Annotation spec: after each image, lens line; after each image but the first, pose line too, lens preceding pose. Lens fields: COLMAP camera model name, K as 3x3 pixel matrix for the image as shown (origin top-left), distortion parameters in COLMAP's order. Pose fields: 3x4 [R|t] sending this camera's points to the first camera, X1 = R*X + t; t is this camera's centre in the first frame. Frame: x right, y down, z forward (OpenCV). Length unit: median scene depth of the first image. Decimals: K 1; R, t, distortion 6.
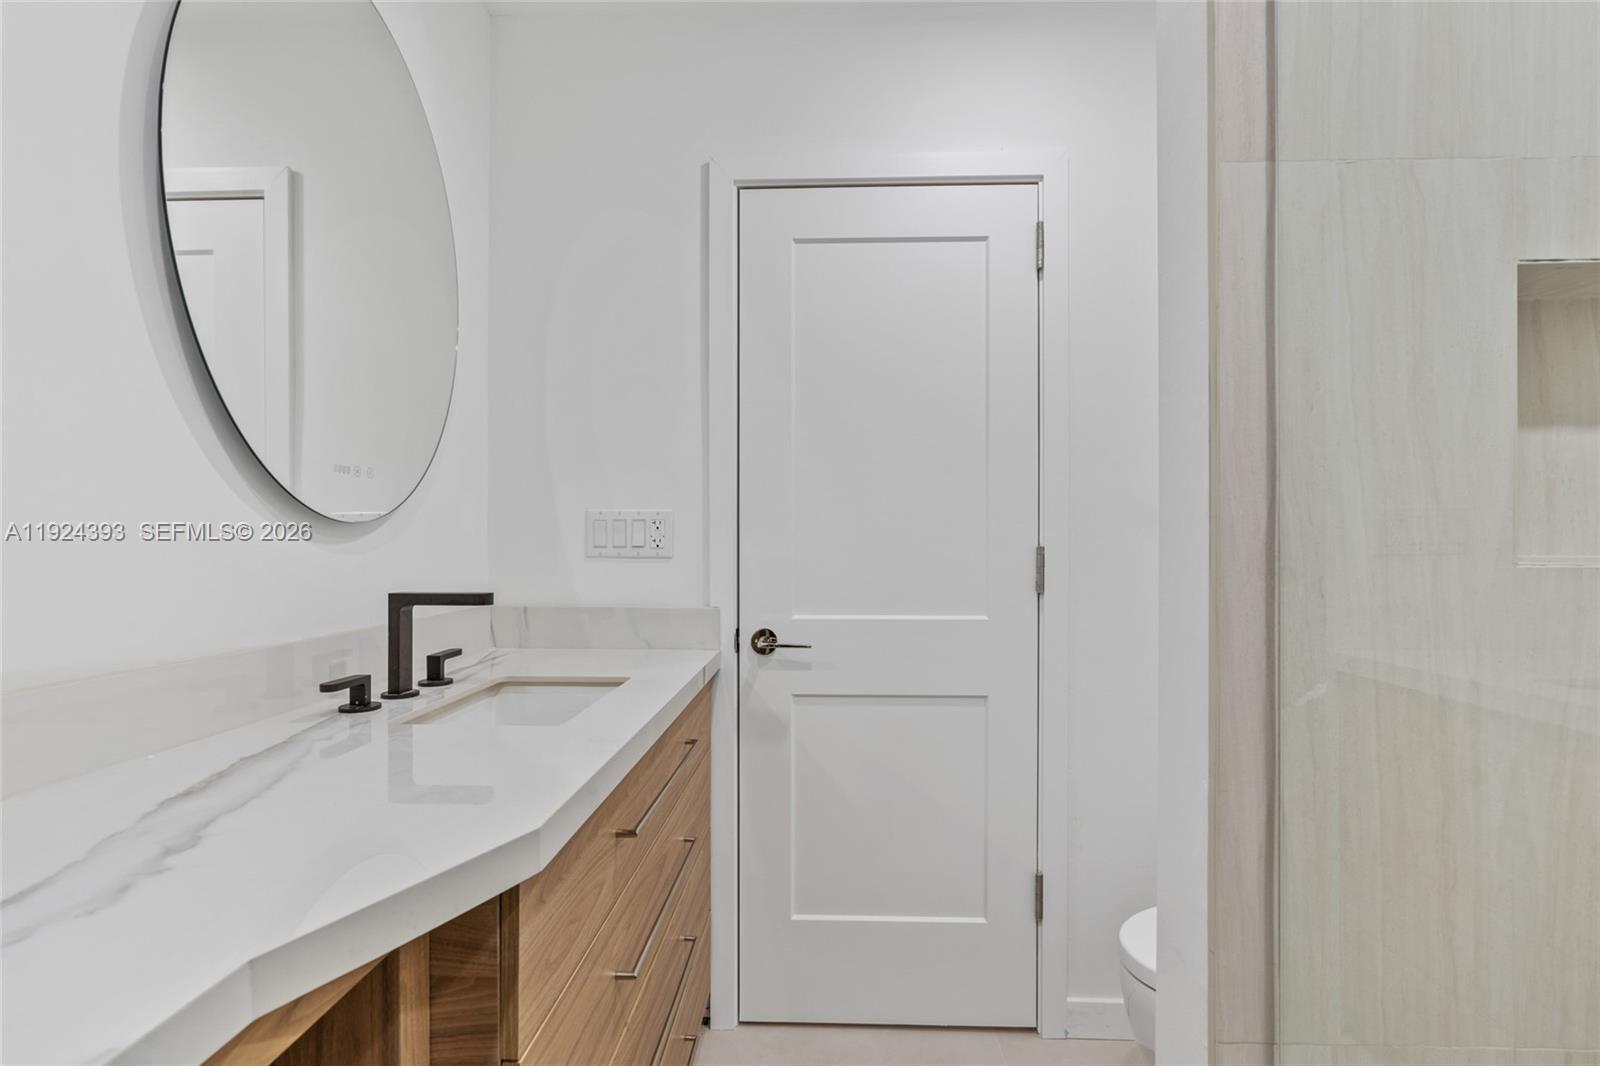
lens RADIAL K [[724.2, 0, 801.0], [0, 724.2, 547.3], [0, 0, 1]] dist [-0.004811, 0.000838]
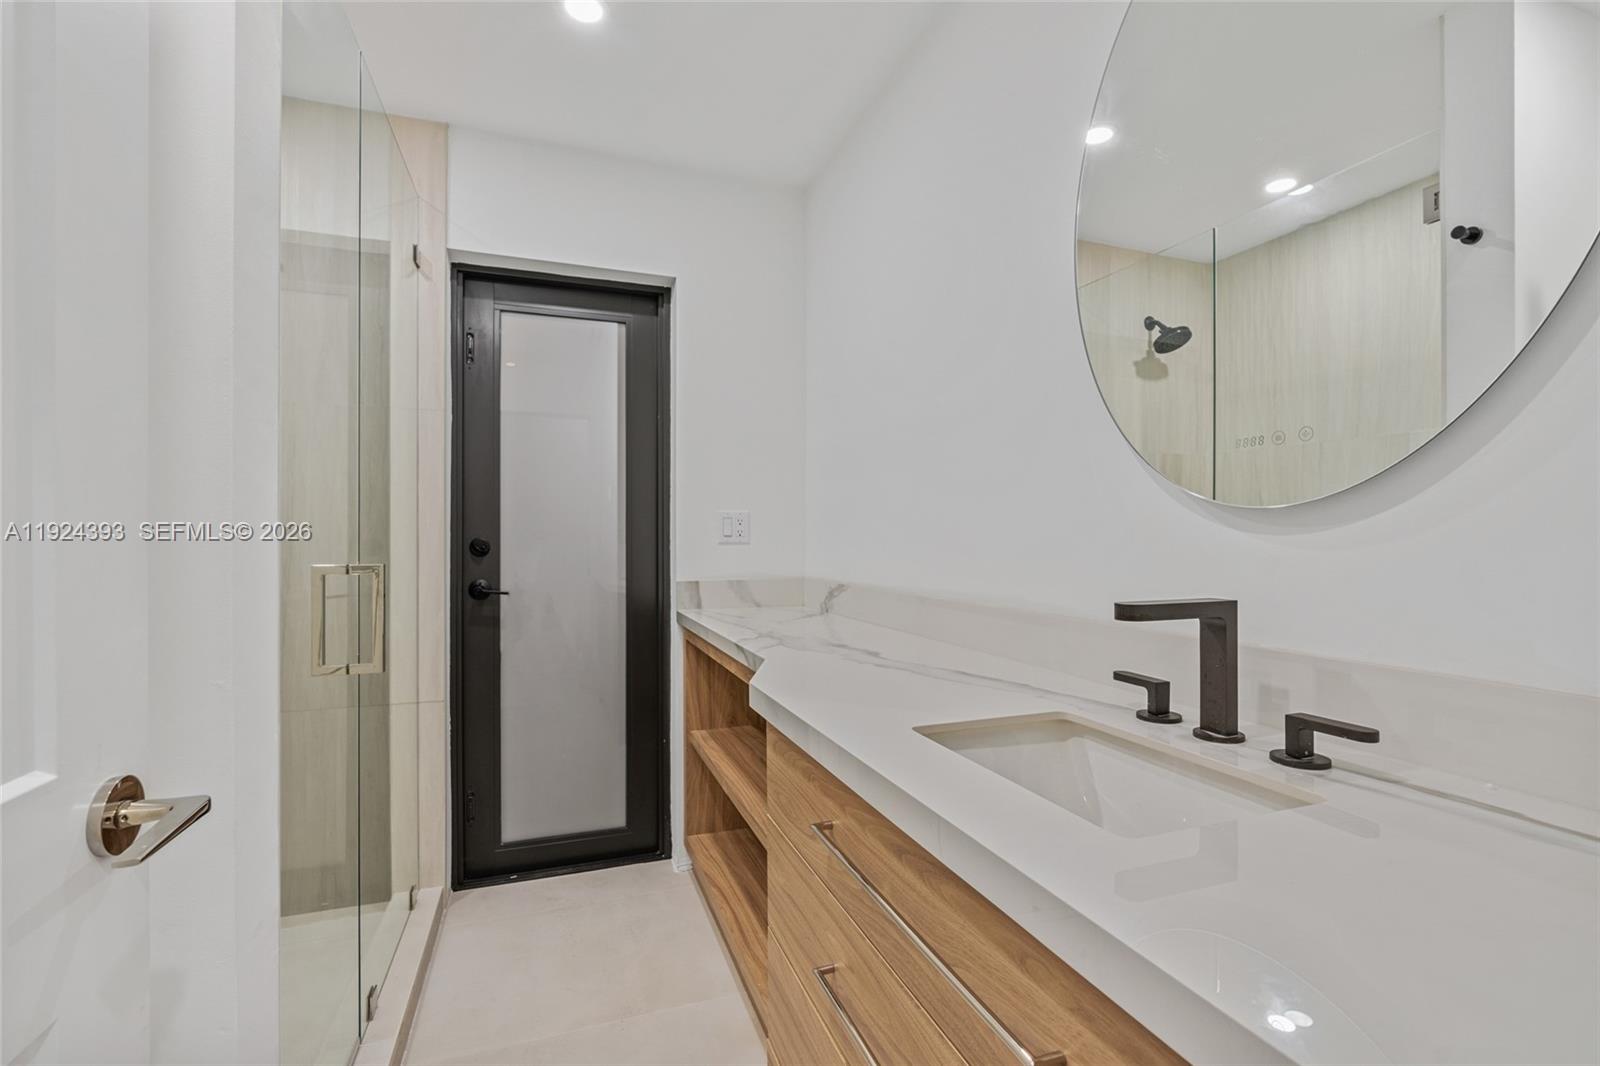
lens RADIAL K [[724.2, 0, 801.0], [0, 724.2, 547.3], [0, 0, 1]] dist [-0.004811, 0.000838]
pose [[-0.937174, -0.002781, -0.348851, 0.115257], [-0.008470, 0.999855, 0.014783, 0.001039], [0.348760, 0.016809, -0.937061, 1.687240]]
